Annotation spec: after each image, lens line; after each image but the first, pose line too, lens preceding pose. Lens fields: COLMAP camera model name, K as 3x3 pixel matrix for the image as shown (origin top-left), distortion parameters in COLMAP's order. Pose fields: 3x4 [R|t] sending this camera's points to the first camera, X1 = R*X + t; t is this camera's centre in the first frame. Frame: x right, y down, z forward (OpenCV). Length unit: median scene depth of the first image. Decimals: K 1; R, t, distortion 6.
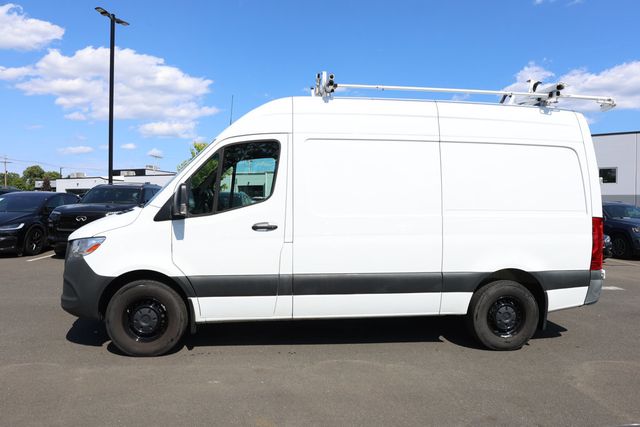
lens RADIAL K [[444.3, 0, 323.8], [0, 444.3, 212.4], [0, 0, 1]] dist [-0.000084, -0.003694]
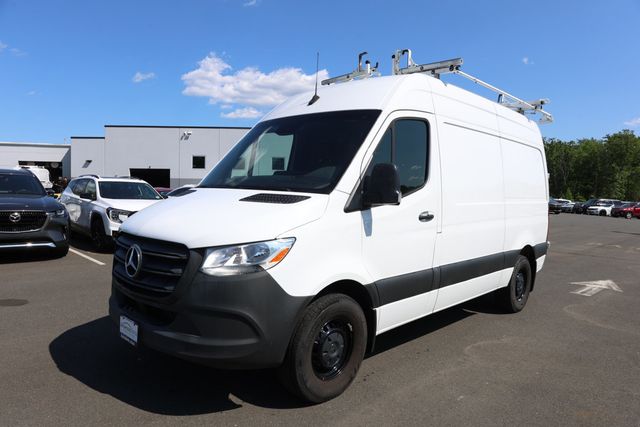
lens RADIAL K [[454.5, 0, 320.9], [0, 454.5, 213.6], [0, 0, 1]] dist [-0.061440, -0.000163]
pose [[0.782664, -0.024031, 0.621980, -0.847811], [-0.000476, 0.999231, 0.039206, -0.007515], [-0.622444, -0.030981, 0.782051, 0.420275]]
